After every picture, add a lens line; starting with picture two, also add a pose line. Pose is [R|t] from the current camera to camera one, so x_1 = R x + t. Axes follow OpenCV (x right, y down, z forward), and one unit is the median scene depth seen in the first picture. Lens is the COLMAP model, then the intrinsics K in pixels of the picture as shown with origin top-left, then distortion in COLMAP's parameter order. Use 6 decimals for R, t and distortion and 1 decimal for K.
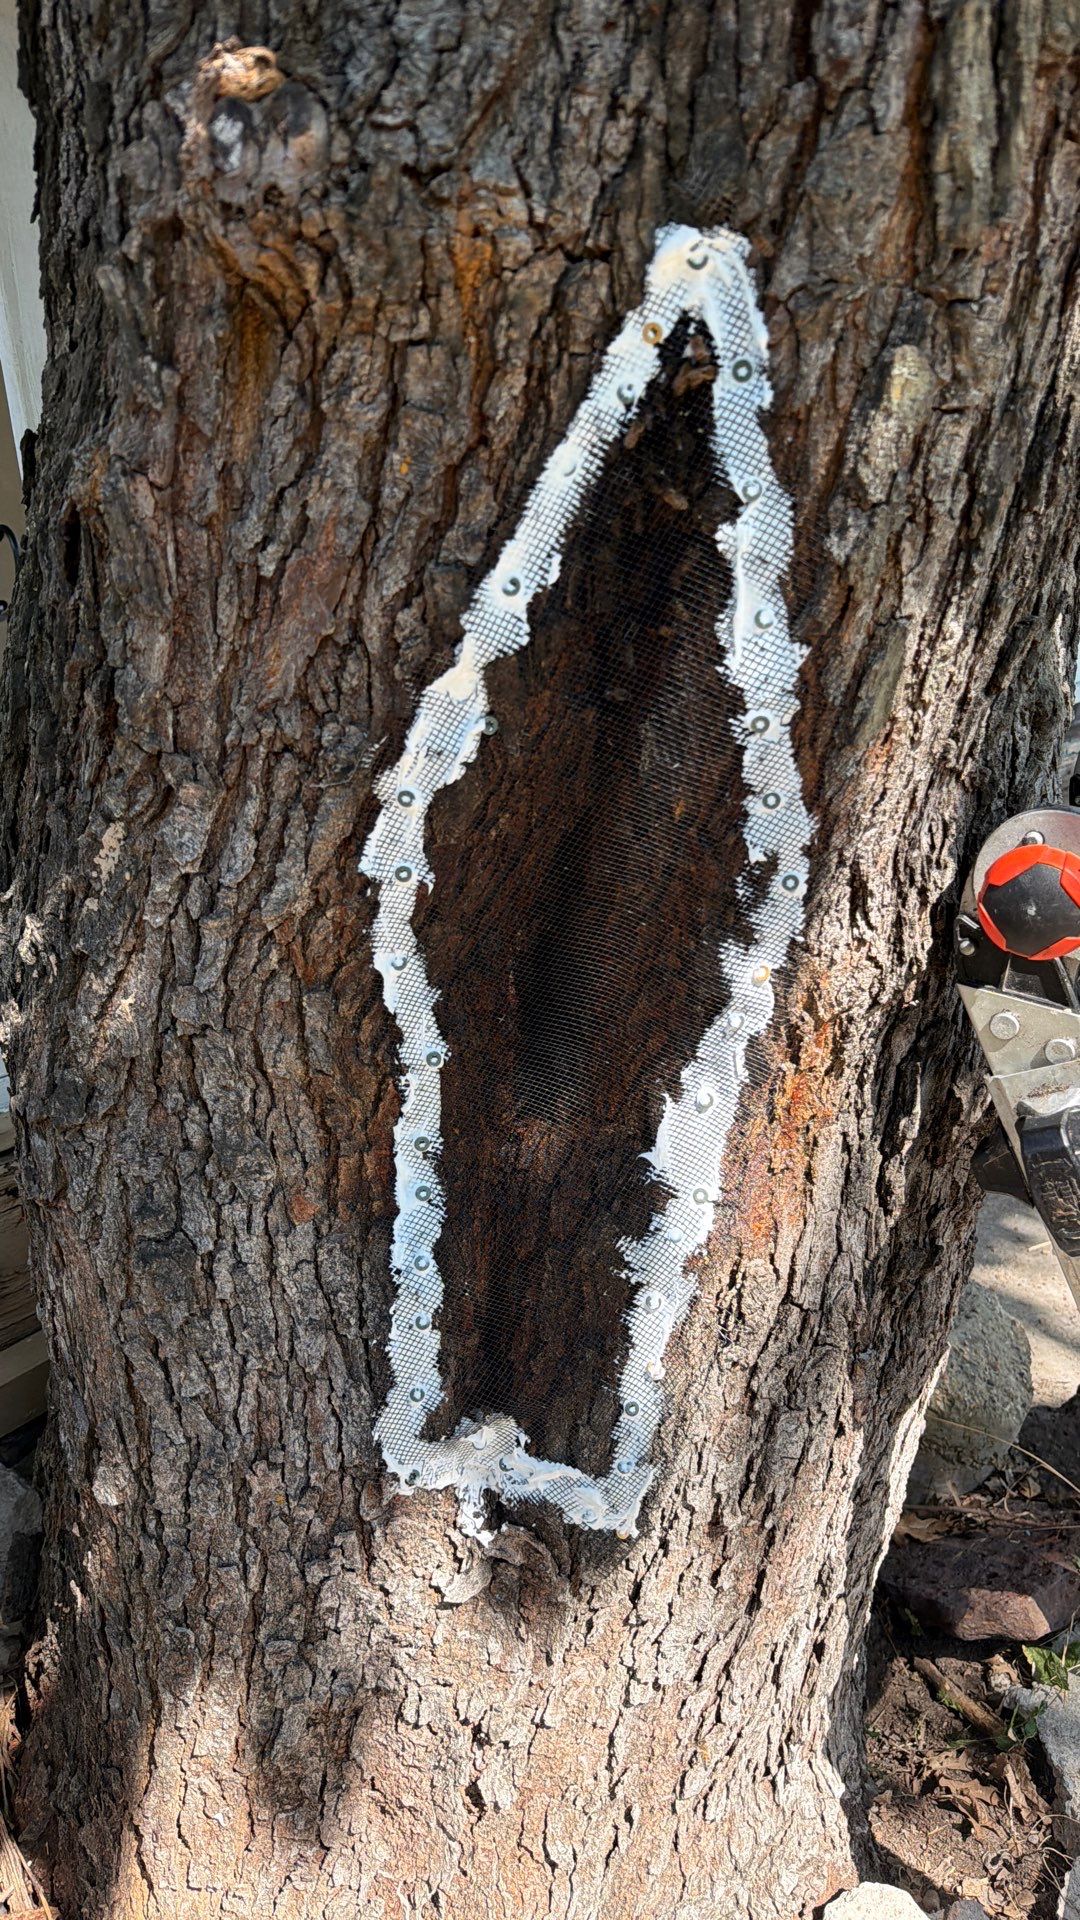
lens RADIAL K [[1348.3, 0, 540.0], [0, 1348.3, 960.0], [0, 0, 1]] dist [0.071066, -0.110378]
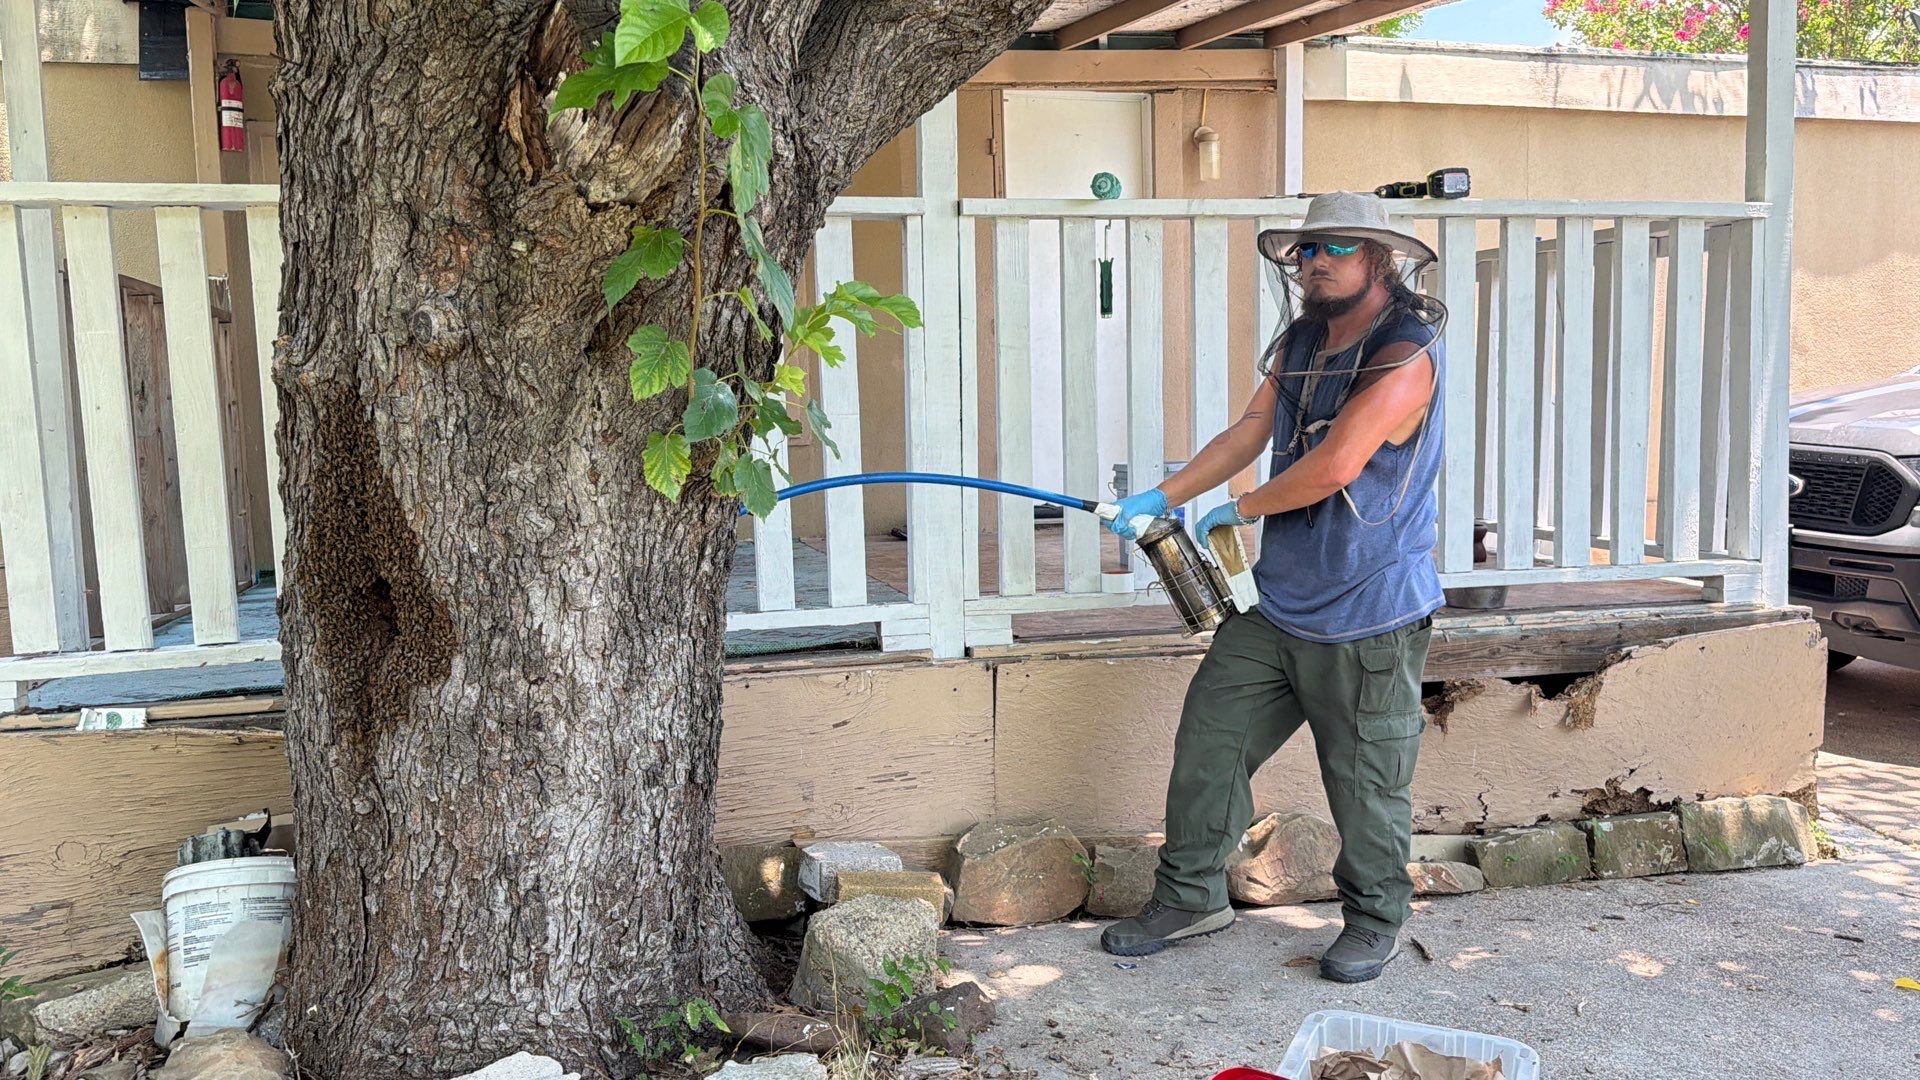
lens RADIAL K [[1527.9, 0, 968.8], [0, 1527.9, 538.8], [0, 0, 1]] dist [0.134321, -0.184843]
pose [[0.856857, 0.088347, -0.507928, 2.947889], [-0.189755, 0.970092, -0.151376, 0.202104], [0.479363, 0.226089, 0.847994, -1.398283]]
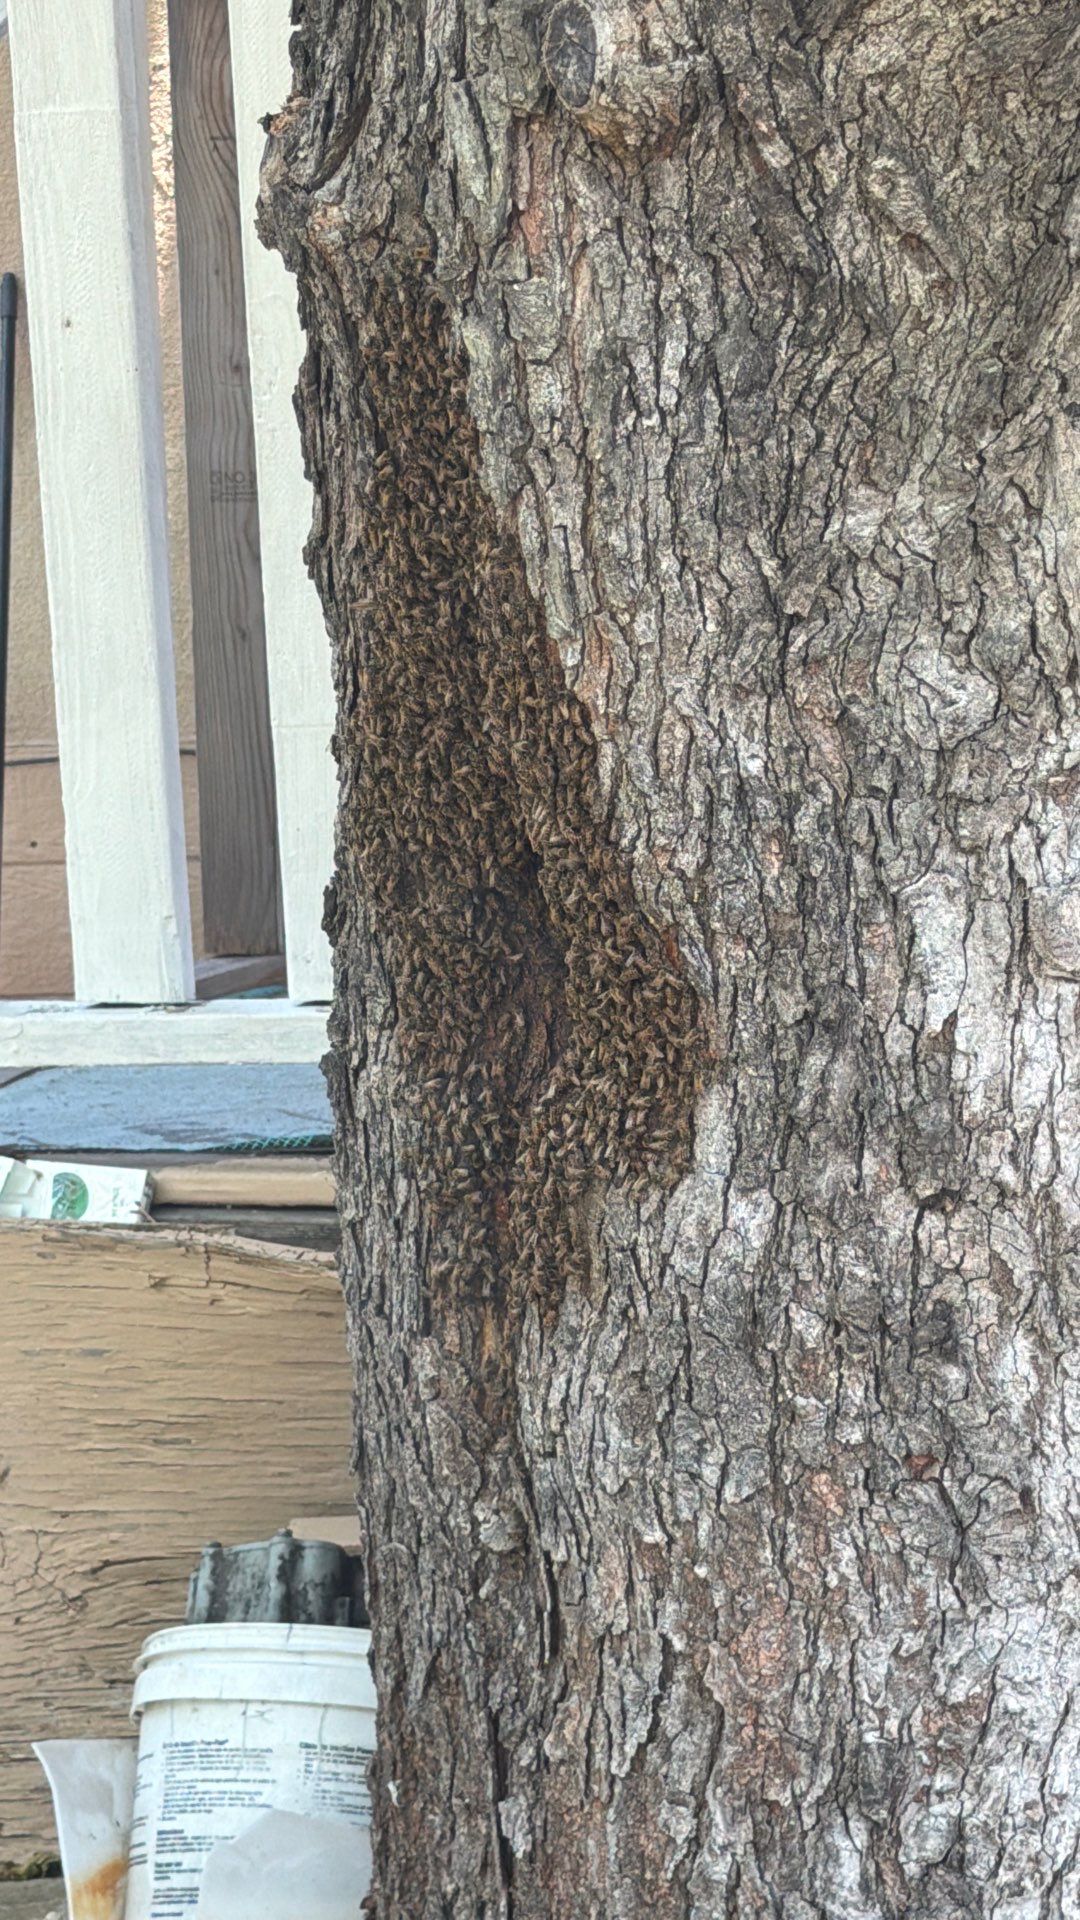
lens RADIAL K [[4794.3, 0, 537.5], [0, 4794.3, 953.0], [0, 0, 1]] dist [0.136708, 0.306551]
pose [[0.462752, 0.154989, -0.872834, 3.126591], [-0.272344, 0.961838, 0.026404, -0.007558], [0.843617, 0.225492, 0.487303, -0.733389]]
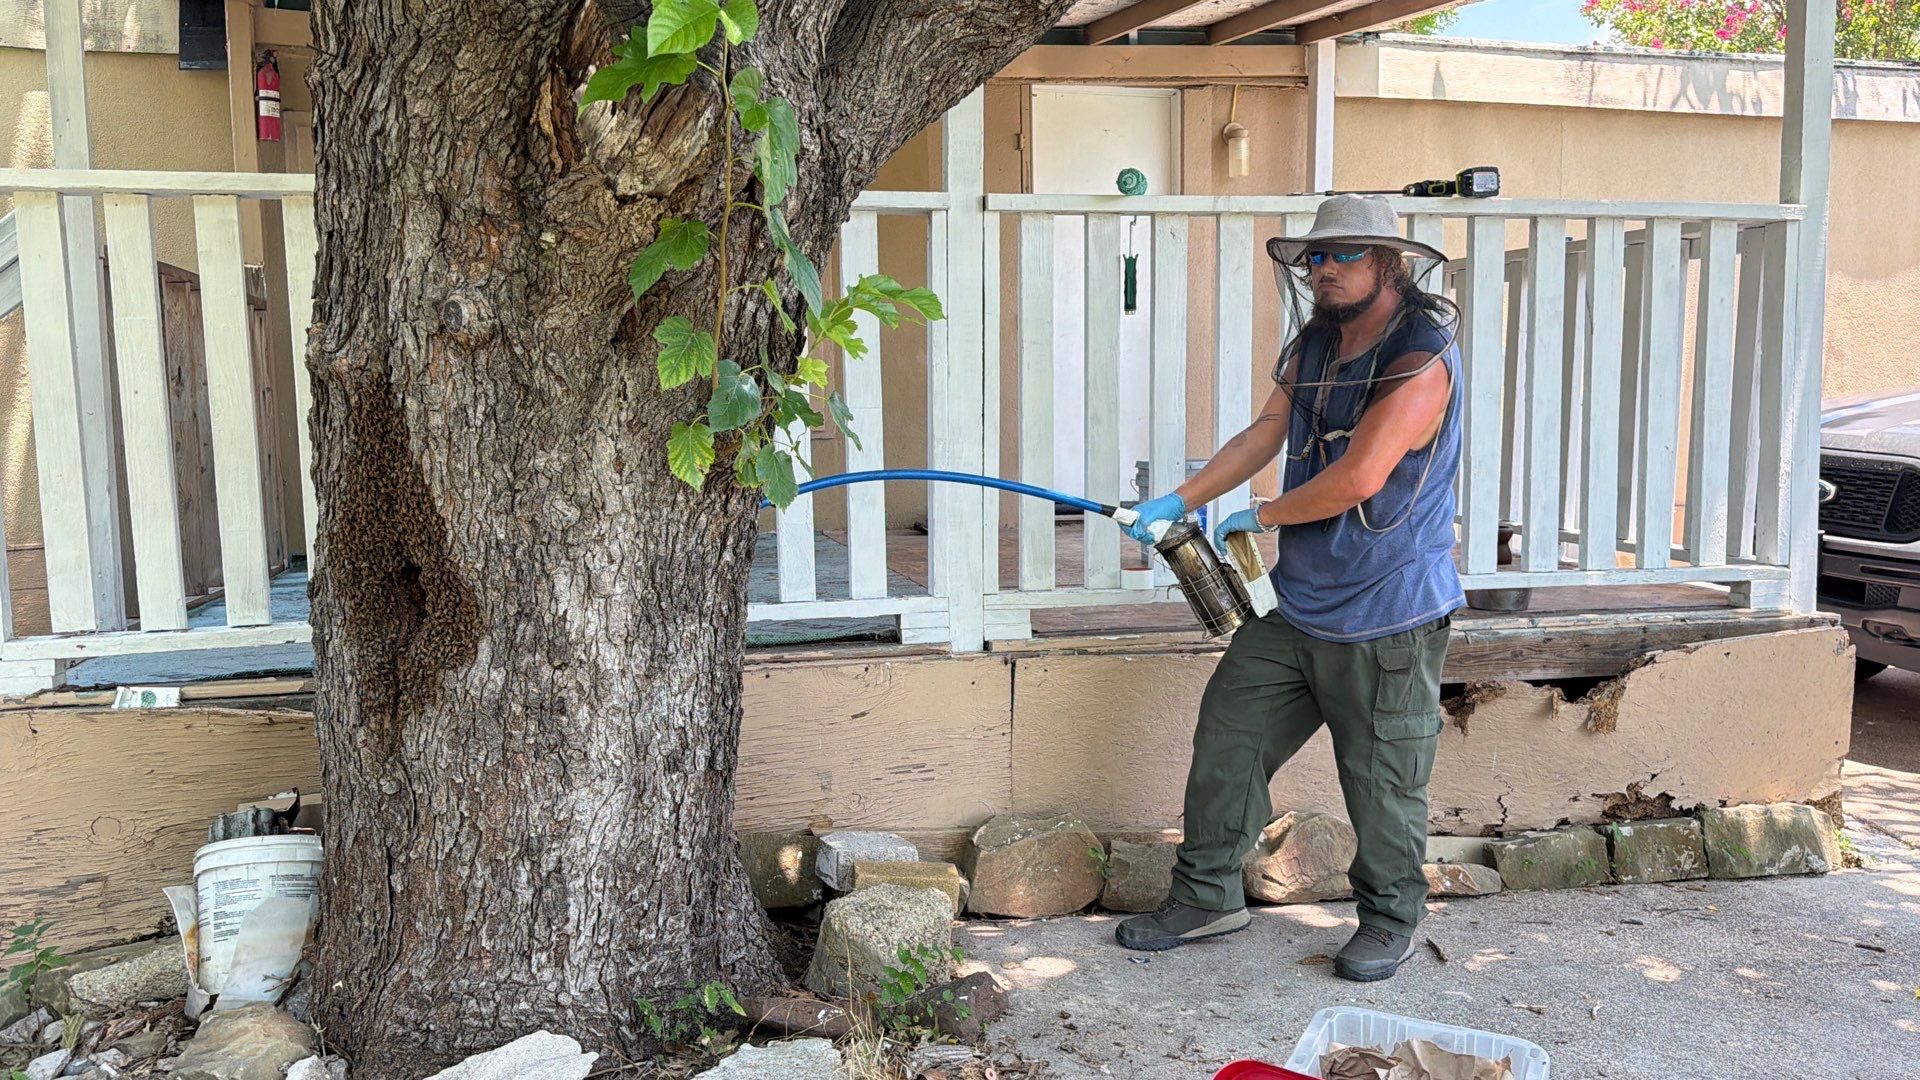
lens RADIAL K [[1527.9, 0, 956.6], [0, 1527.9, 547.8], [0, 0, 1]] dist [0.154632, -0.235145]
pose [[0.843316, 0.104675, -0.527125, 2.974700], [-0.206864, 0.968499, -0.138627, 0.210651], [0.496009, 0.225950, 0.838404, -1.417916]]
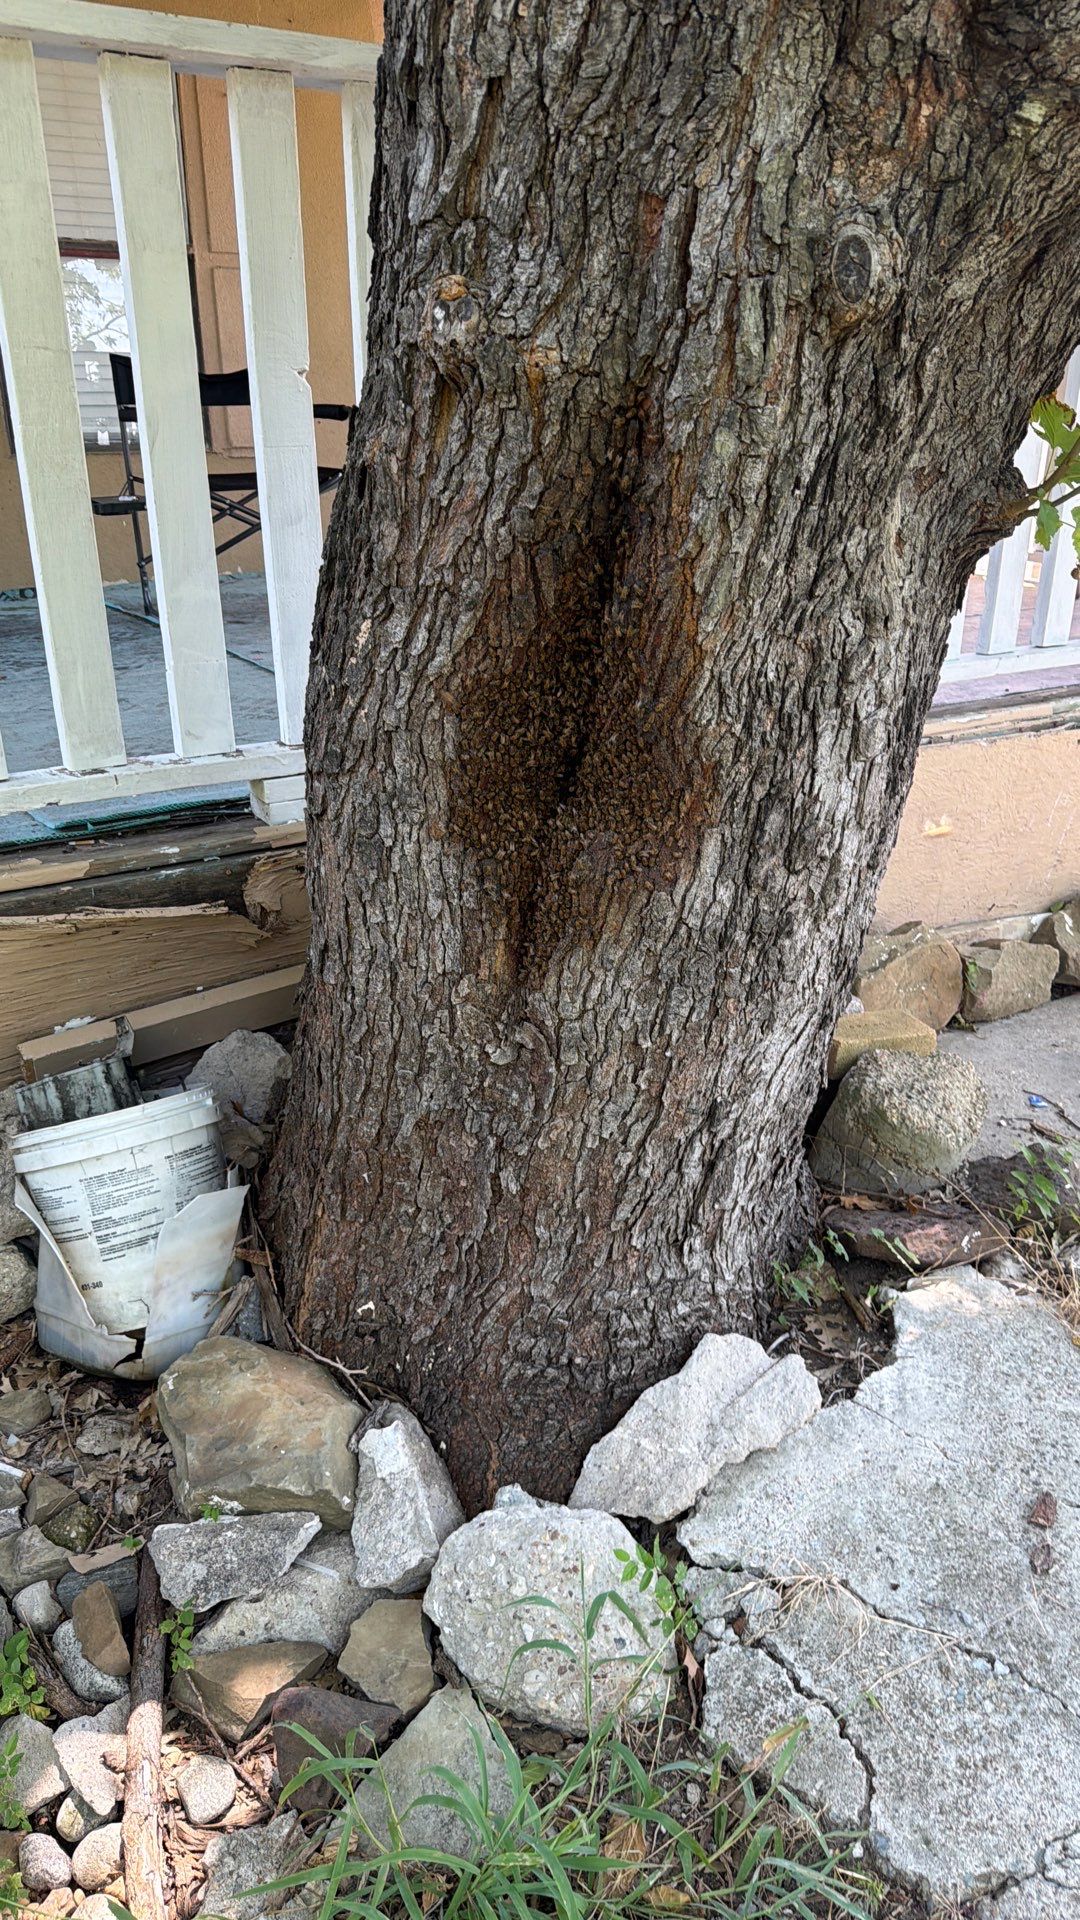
lens RADIAL K [[1331.7, 0, 540.0], [0, 1331.7, 960.0], [0, 0, 1]] dist [0.184605, -0.398465]
pose [[0.969685, 0.150427, -0.192568, 0.384604], [-0.134323, 0.986451, 0.094187, 0.168314], [0.204127, -0.065465, 0.976753, -0.912852]]
